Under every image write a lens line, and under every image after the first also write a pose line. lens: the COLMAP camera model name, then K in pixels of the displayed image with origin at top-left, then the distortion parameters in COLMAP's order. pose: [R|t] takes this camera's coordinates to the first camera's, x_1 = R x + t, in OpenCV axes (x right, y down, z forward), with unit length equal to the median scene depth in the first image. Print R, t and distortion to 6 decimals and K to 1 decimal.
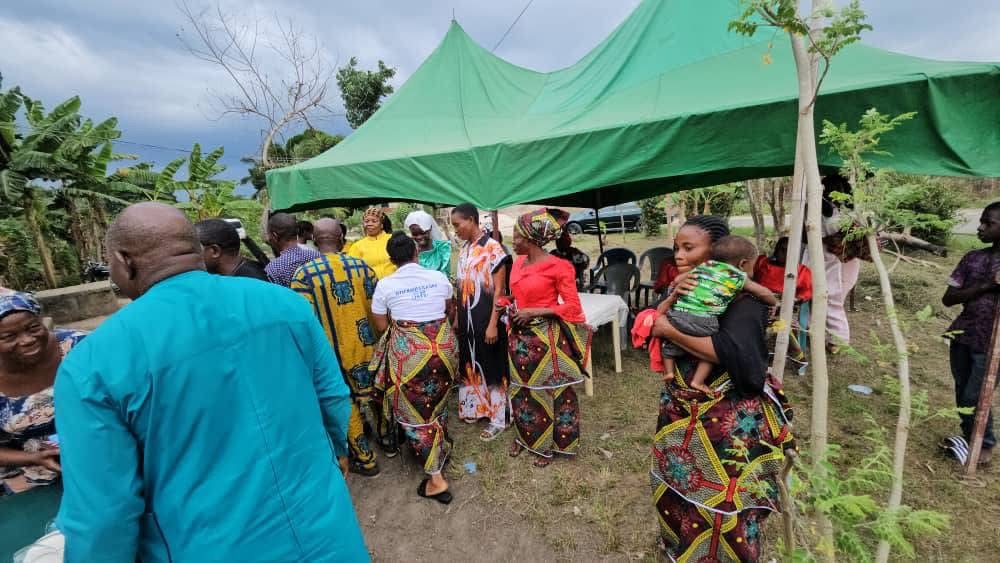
lens RADIAL K [[400.1, 0, 508.3], [0, 400.1, 291.0], [0, 0, 1]] dist [-0.020075, -0.001764]
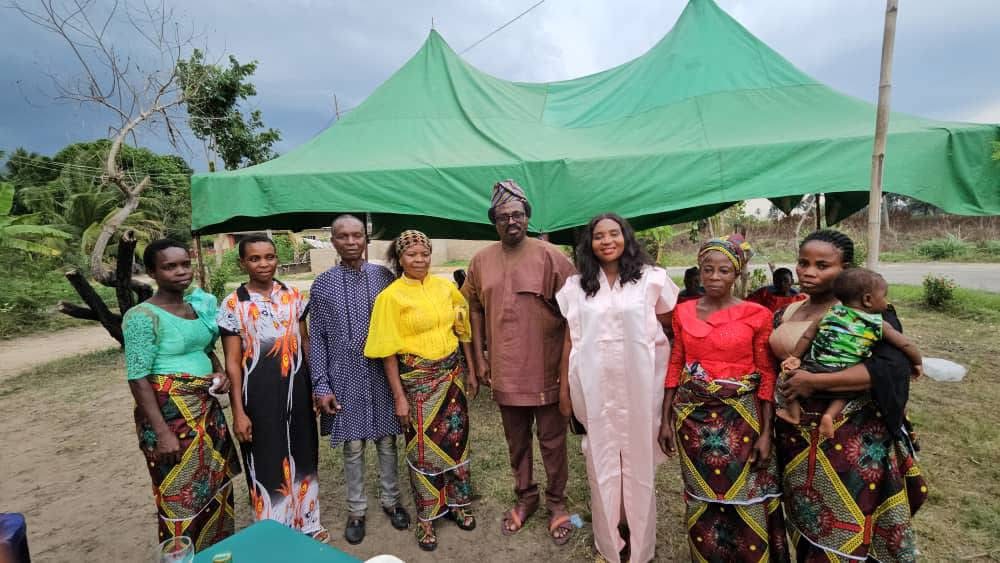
lens RADIAL K [[479.3, 0, 497.0], [0, 479.3, 275.9], [0, 0, 1]] dist [-0.020881, 0.000205]
pose [[0.962241, 0.019967, 0.271464, -0.386030], [0.024793, 0.986731, -0.160461, 0.047704], [-0.271066, 0.161133, 0.948978, 0.055608]]
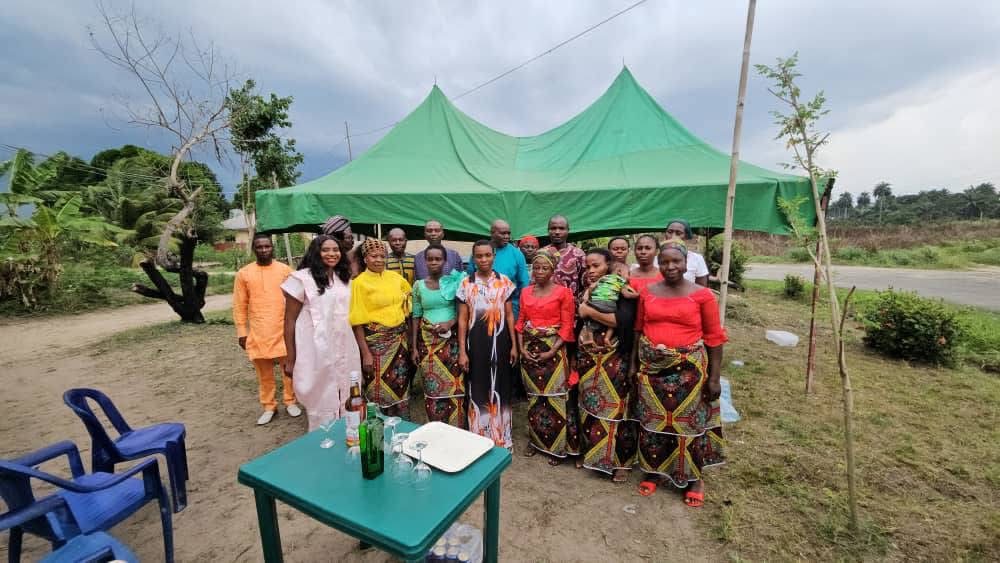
lens RADIAL K [[406.2, 0, 497.1], [0, 406.2, 271.6], [0, 0, 1]] dist [-0.020746, -0.001174]
pose [[0.941821, 0.033975, 0.334392, -0.478245], [0.019044, 0.987886, -0.154010, 0.081894], [-0.335574, 0.151418, 0.929765, -0.143012]]
